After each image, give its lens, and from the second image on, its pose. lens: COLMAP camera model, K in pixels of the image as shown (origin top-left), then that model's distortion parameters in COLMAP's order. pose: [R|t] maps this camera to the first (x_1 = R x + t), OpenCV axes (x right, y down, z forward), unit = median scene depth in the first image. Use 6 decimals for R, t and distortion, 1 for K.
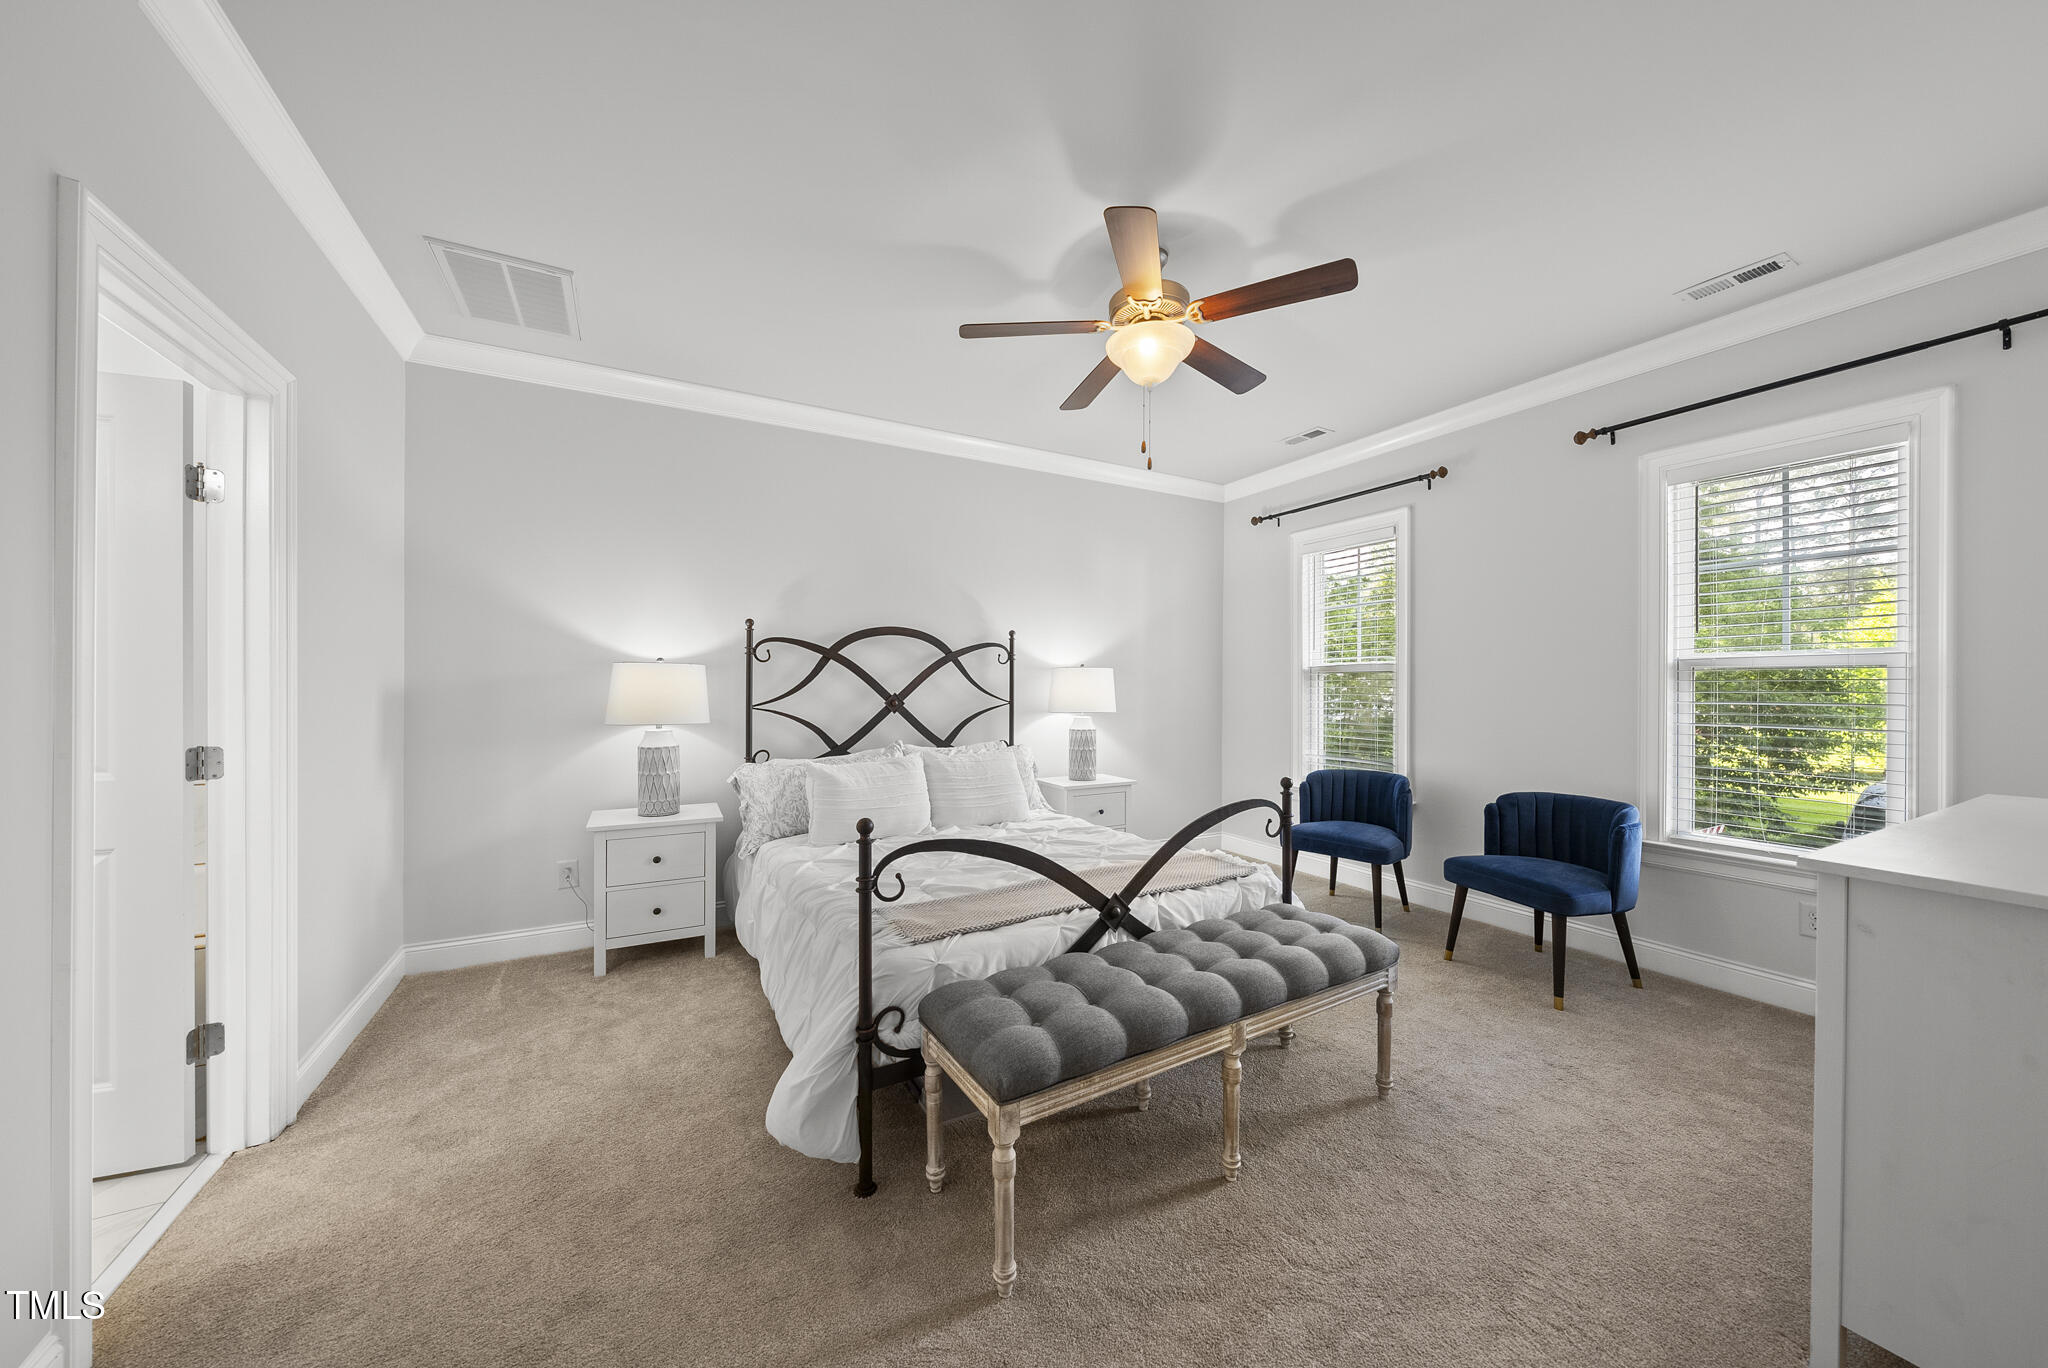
lens RADIAL K [[701.0, 0, 1024.9], [0, 701.0, 686.8], [0, 0, 1]] dist [-0.001450, -0.000248]
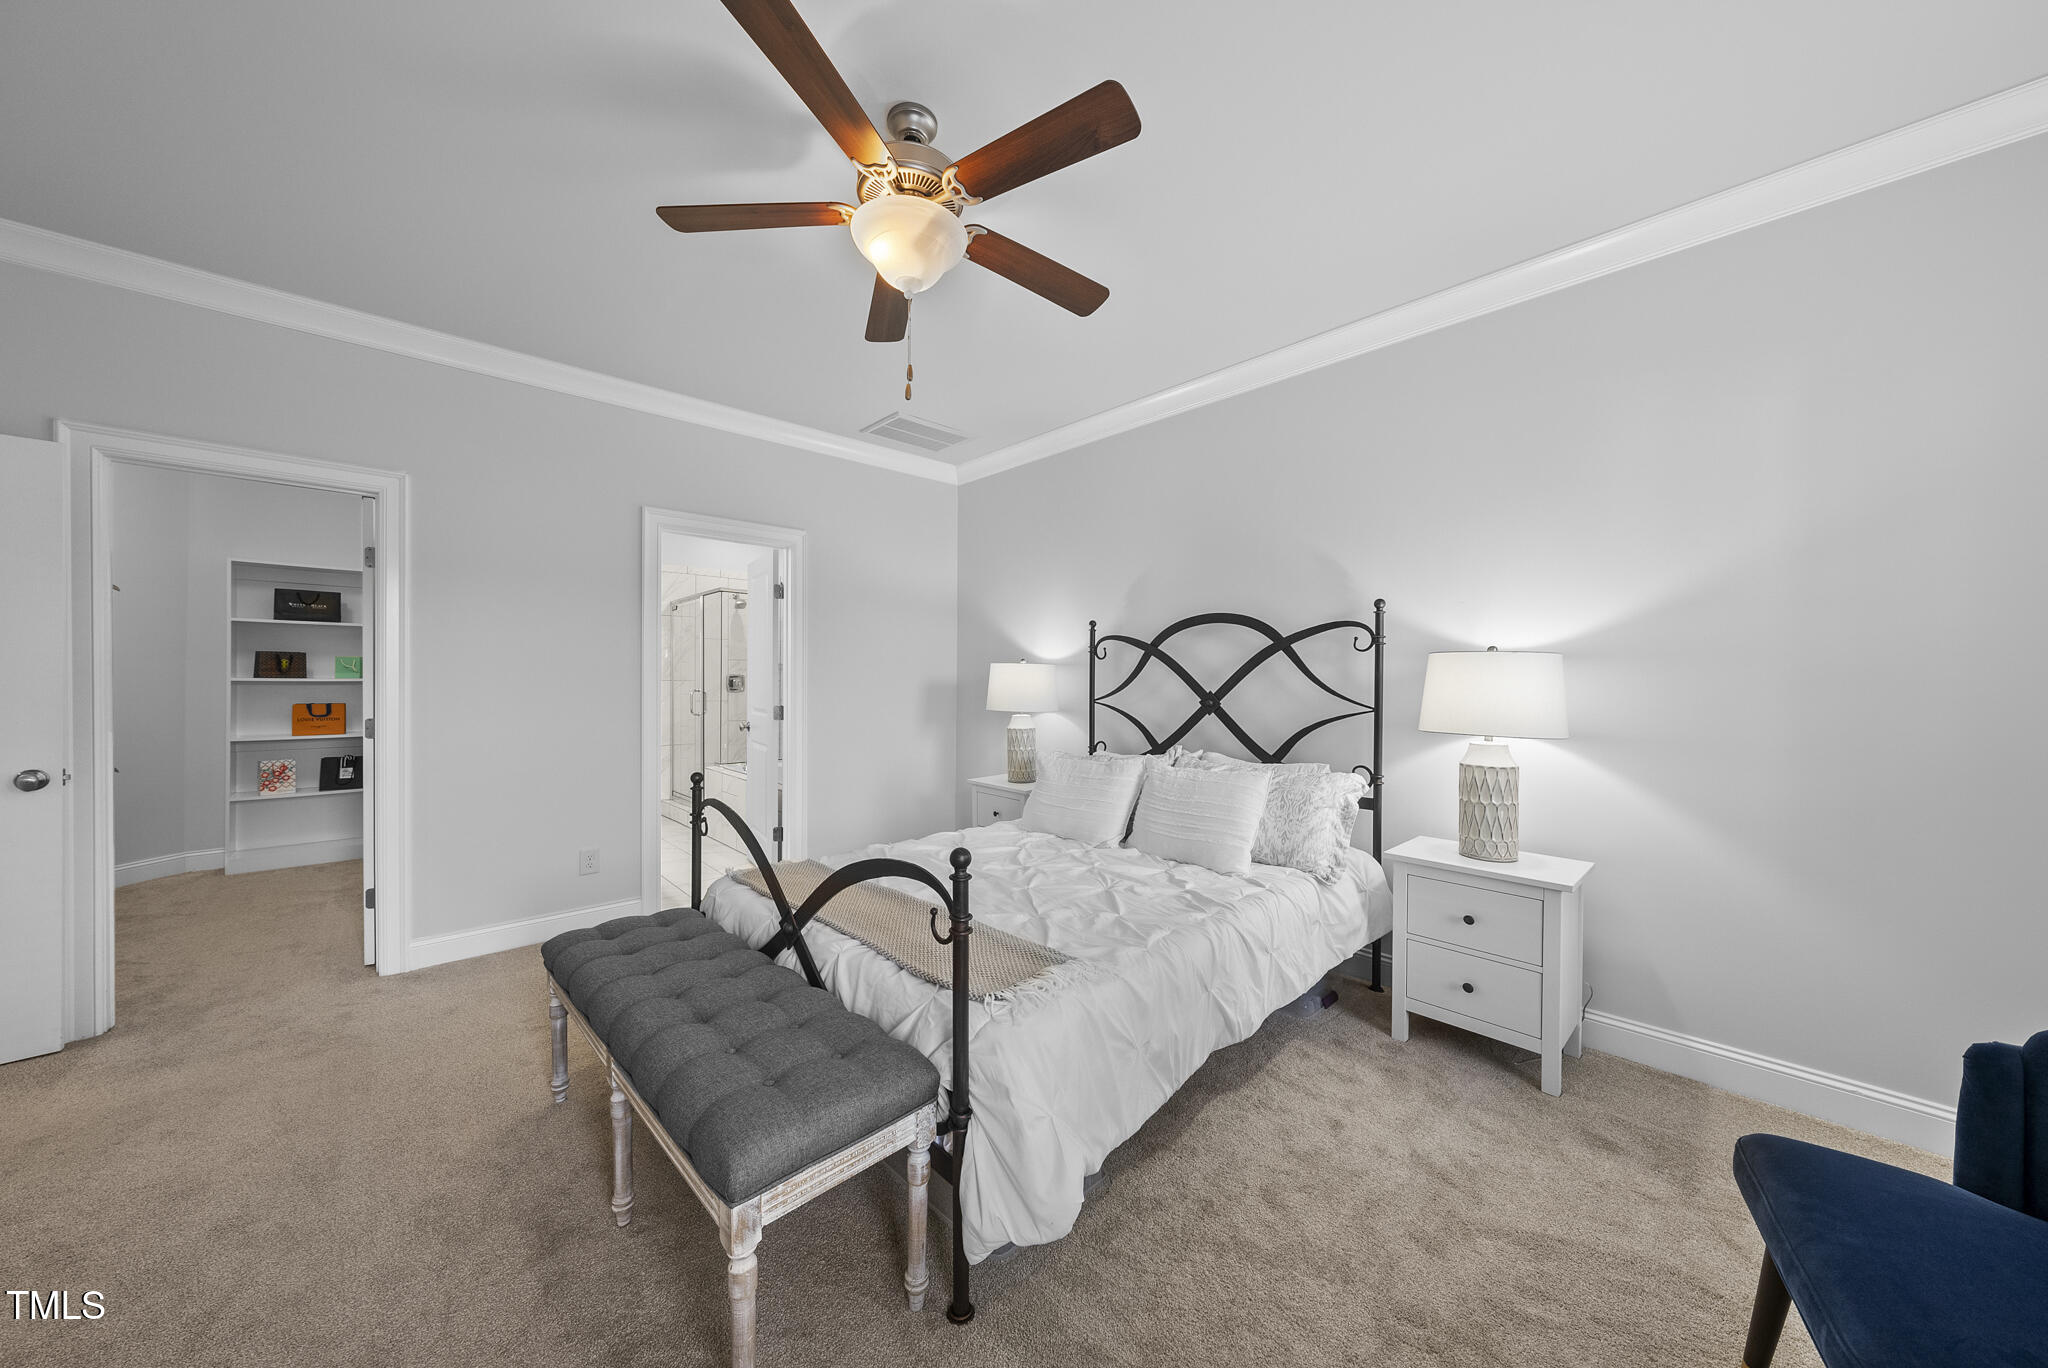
lens RADIAL K [[701.0, 0, 1024.9], [0, 701.0, 686.8], [0, 0, 1]] dist [-0.001450, -0.000248]
pose [[0.224862, 0.004434, -0.974381, 0.585479], [-0.020636, 0.999787, -0.000212, 0.008422], [0.974172, 0.020155, 0.224905, 0.586544]]
